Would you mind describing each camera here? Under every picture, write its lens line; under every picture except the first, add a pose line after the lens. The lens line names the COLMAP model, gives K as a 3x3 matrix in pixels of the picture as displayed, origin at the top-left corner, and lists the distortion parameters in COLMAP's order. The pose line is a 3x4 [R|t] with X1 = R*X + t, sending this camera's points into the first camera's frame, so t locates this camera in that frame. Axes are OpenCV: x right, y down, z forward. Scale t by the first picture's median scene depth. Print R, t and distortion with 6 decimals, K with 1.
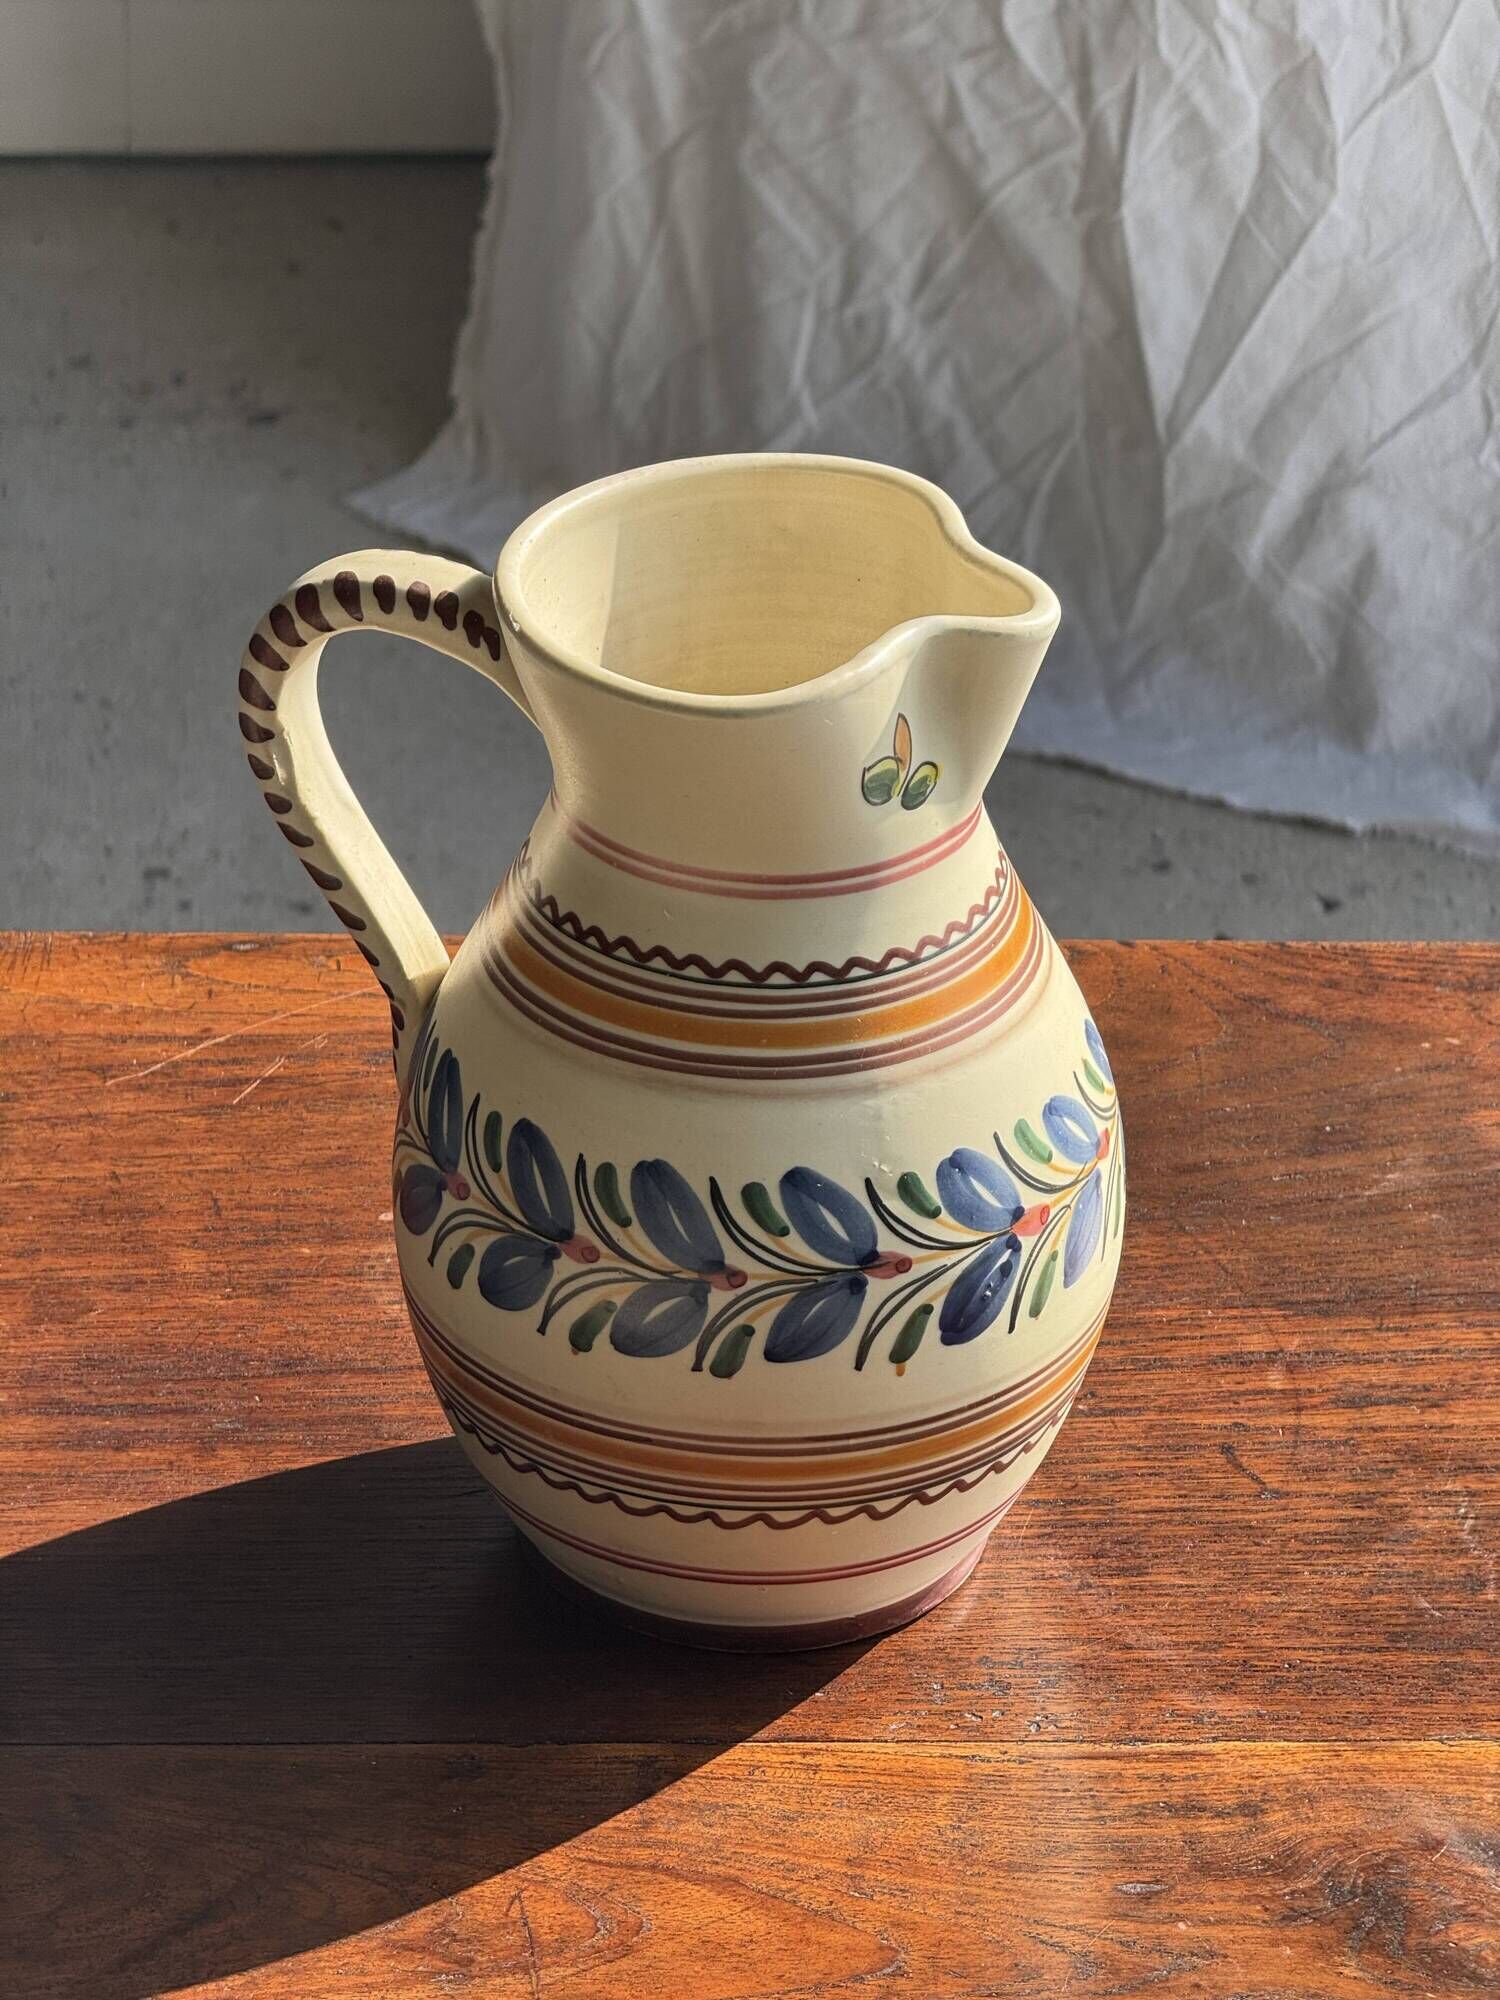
lens RADIAL K [[7240.7, 0, 815.0], [0, 7240.7, 1045.5], [0, 0, 1]] dist [0.319257, -3.102872]
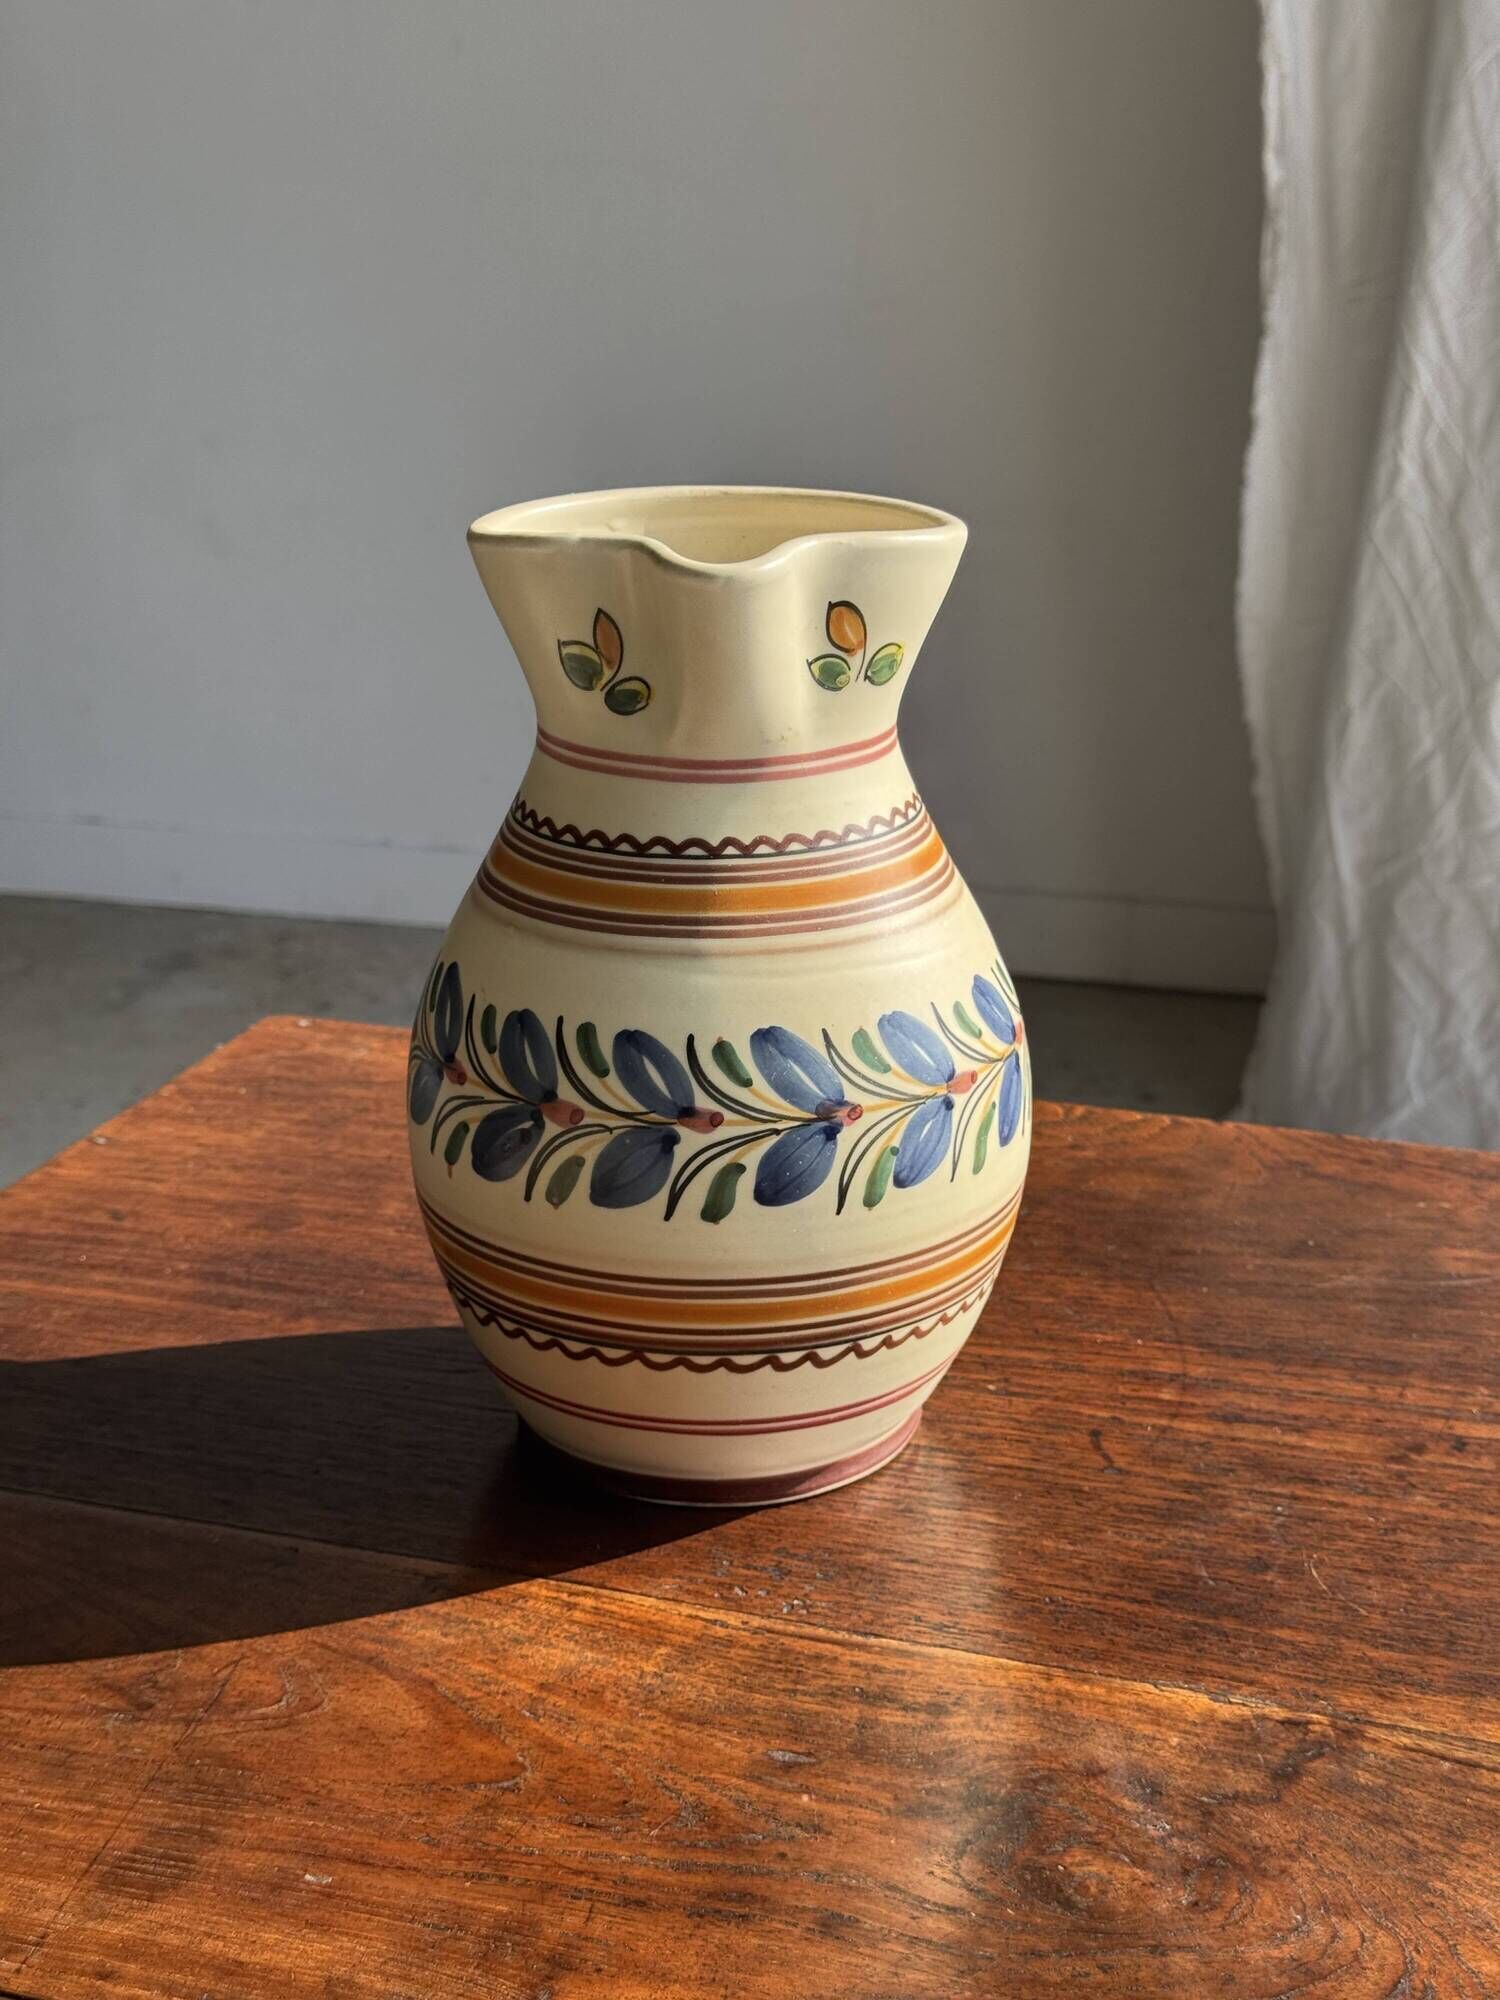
lens RADIAL K [[2829.2, 0, 754.7], [0, 2829.2, 1005.3], [0, 0, 1]] dist [0.205368, -0.566133]
pose [[0.938818, 0.089199, -0.332663, 0.156048], [-0.154831, 0.972083, -0.176303, 0.080744], [0.307650, 0.217023, 0.926419, 0.574345]]
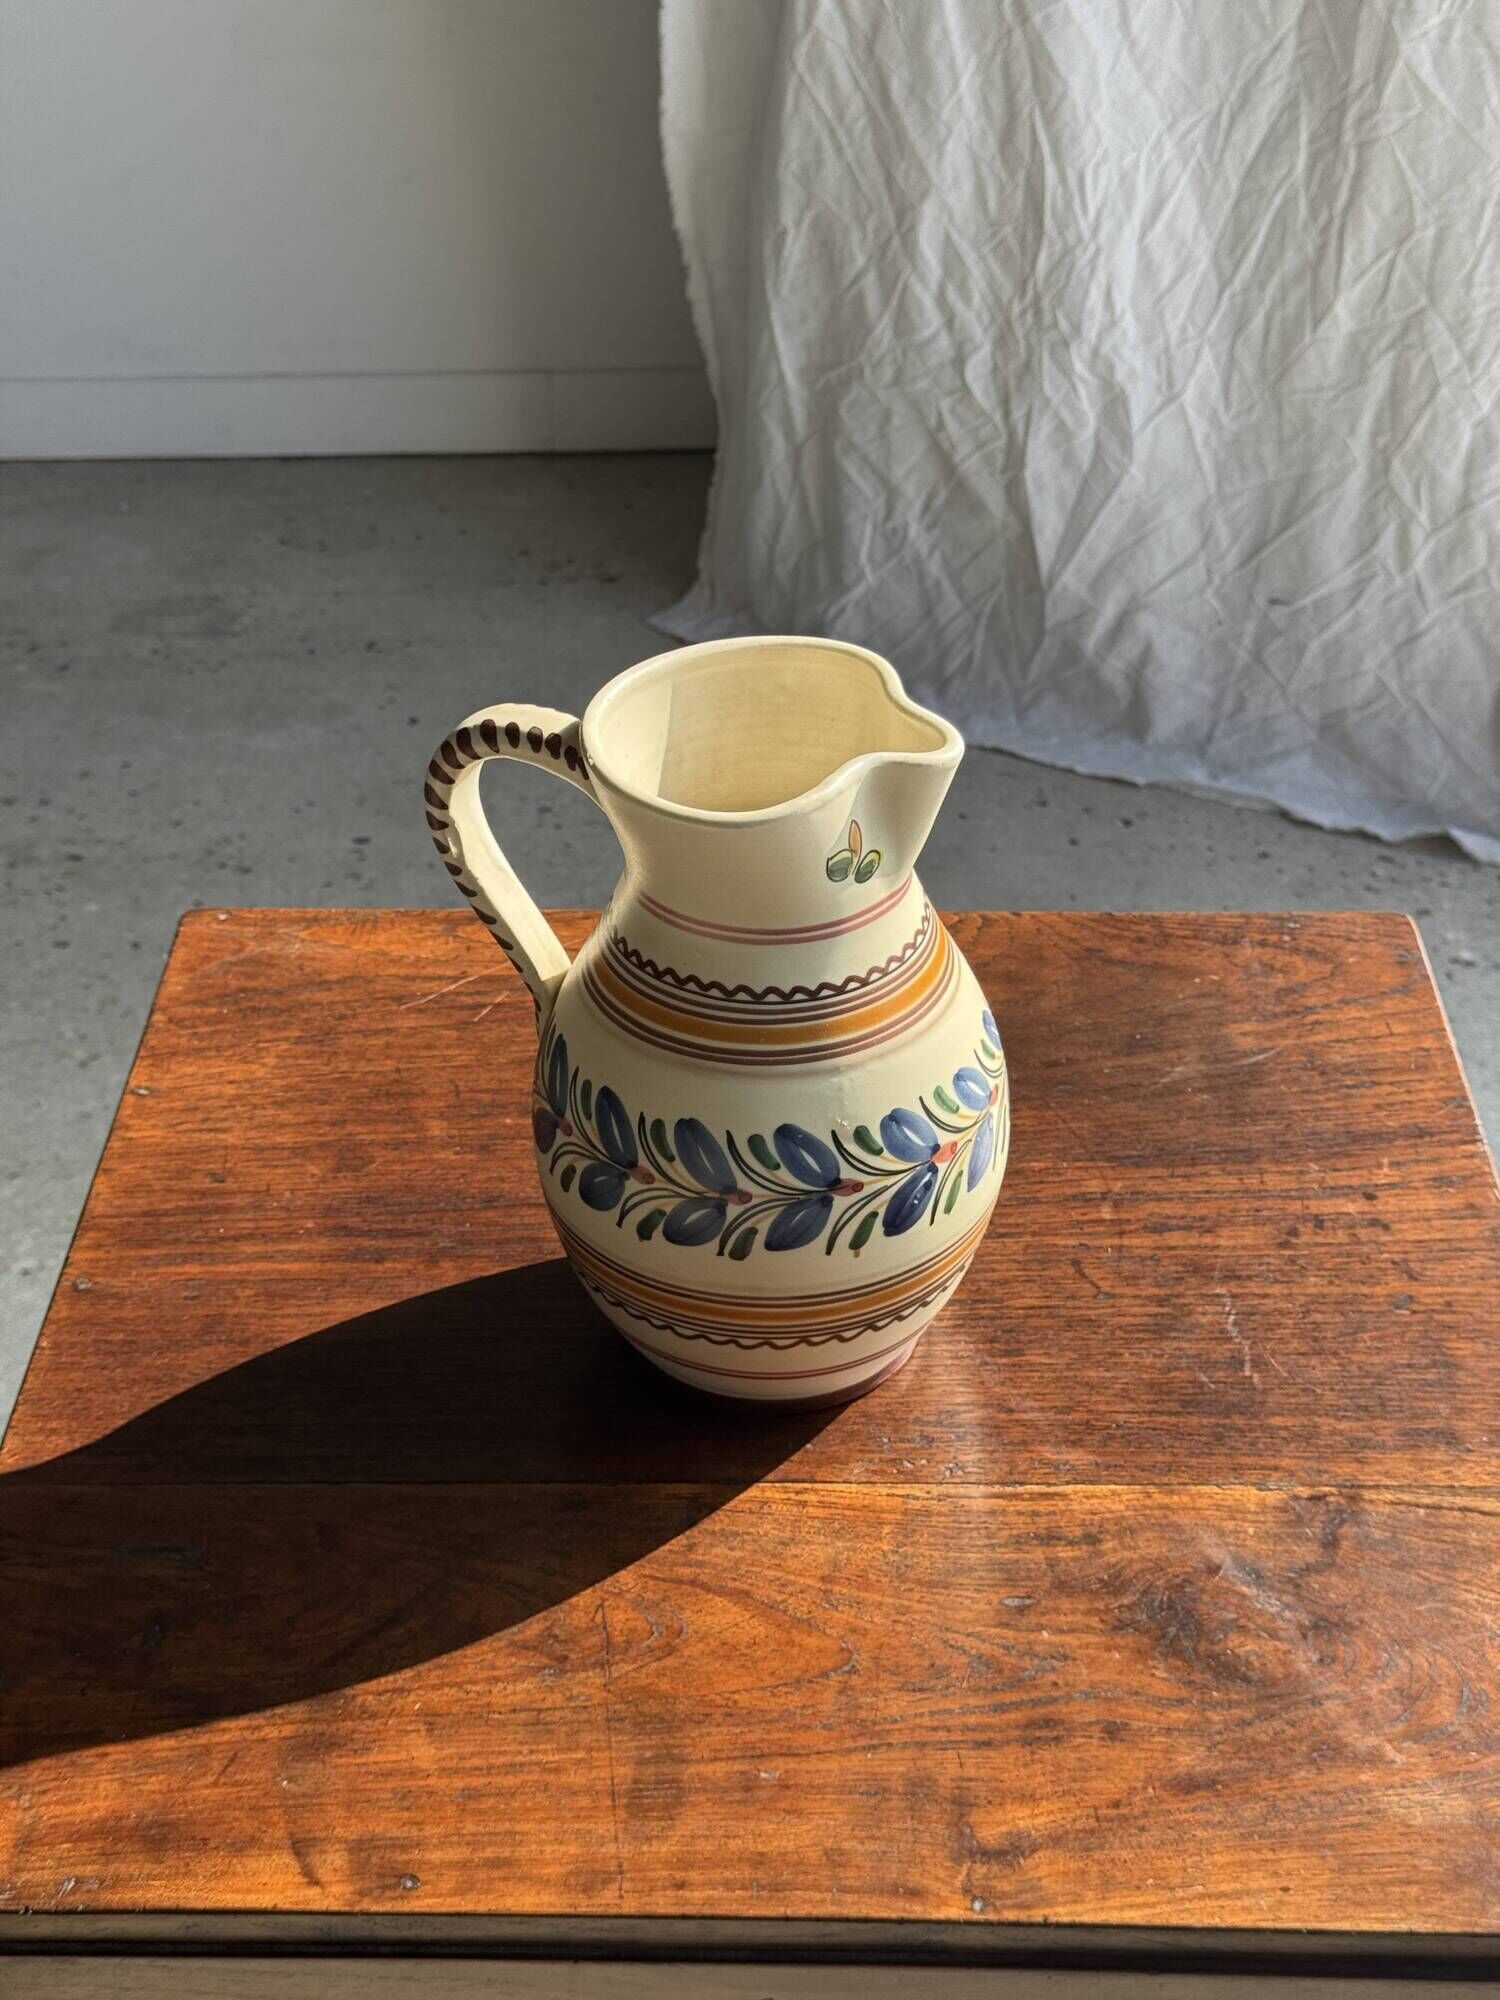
lens RADIAL K [[2830.2, 0, 754.2], [0, 2830.2, 995.4], [0, 0, 1]] dist [0.181950, -0.369893]
pose [[0.998458, 0.000414, -0.055517, 0.022089], [0.003239, 0.997834, 0.065704, -0.045010], [0.055424, -0.065783, 0.996294, 0.399444]]
